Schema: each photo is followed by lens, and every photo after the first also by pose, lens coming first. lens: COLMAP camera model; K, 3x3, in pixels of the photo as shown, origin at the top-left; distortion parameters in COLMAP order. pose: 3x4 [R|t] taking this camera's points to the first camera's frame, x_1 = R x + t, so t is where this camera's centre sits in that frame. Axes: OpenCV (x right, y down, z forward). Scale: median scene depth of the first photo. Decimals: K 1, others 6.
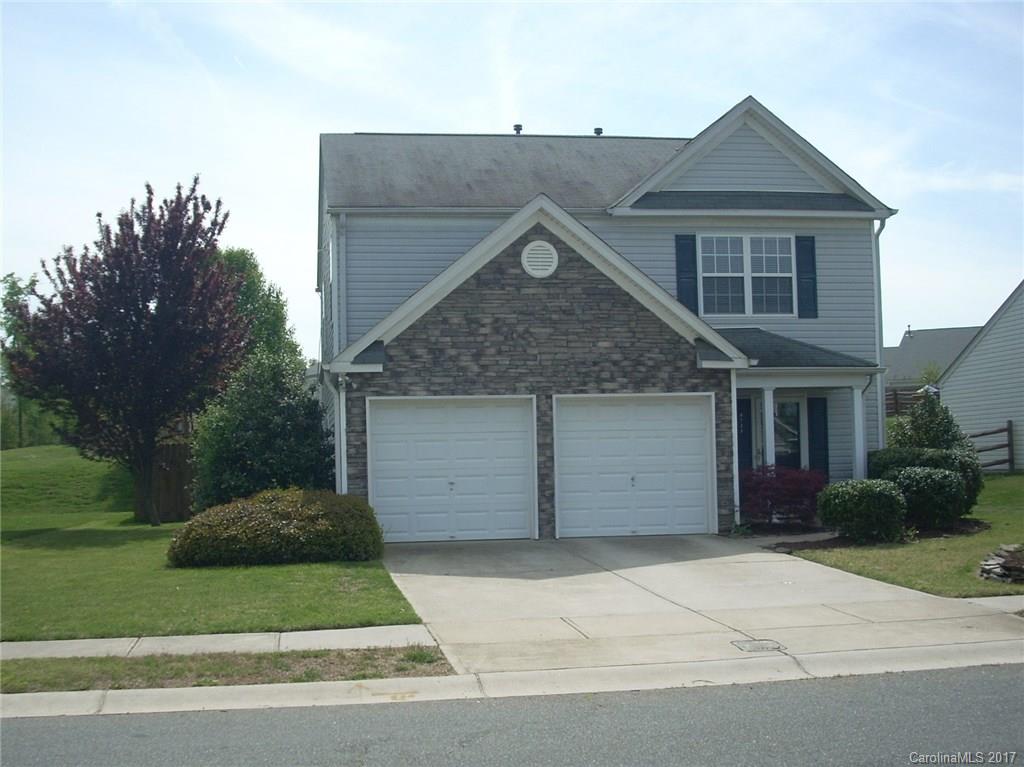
lens RADIAL K [[1113.5, 0, 510.9], [0, 1113.5, 412.8], [0, 0, 1]] dist [-0.072316, -0.174002]
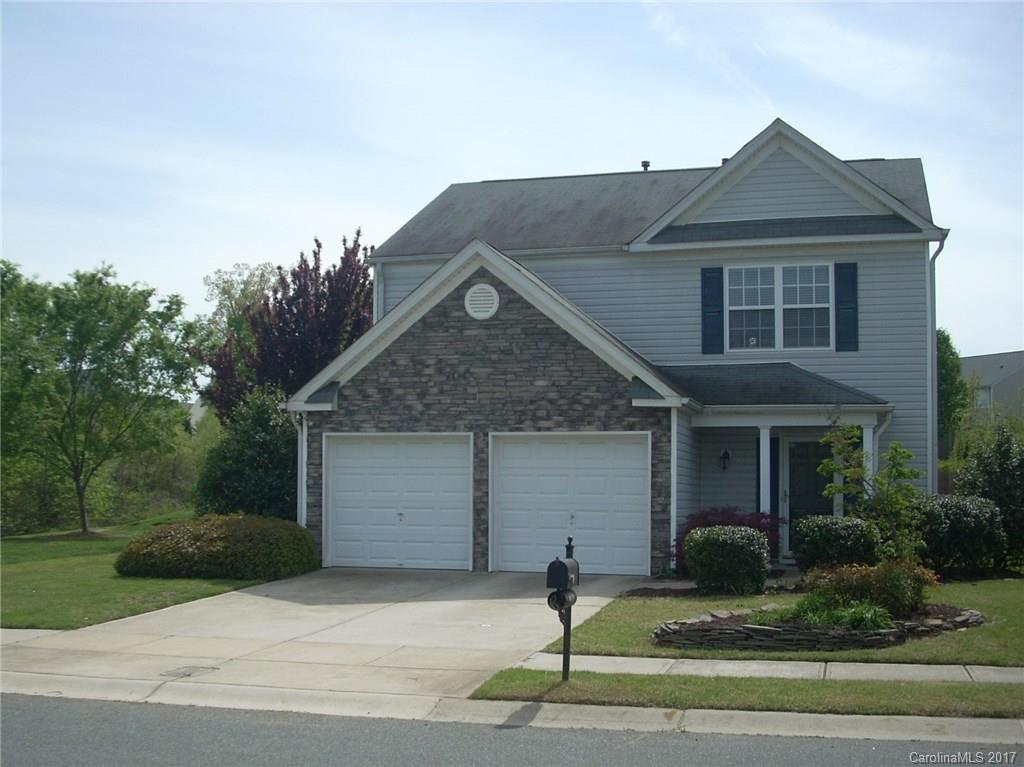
lens RADIAL K [[1090.6, 0, 512.5], [0, 1090.6, 449.7], [0, 0, 1]] dist [-0.090688, -0.006697]
pose [[0.931890, 0.014950, -0.362432, 0.421715], [-0.012168, 0.999876, 0.009958, -0.010431], [0.362537, -0.004870, 0.931957, 0.063195]]
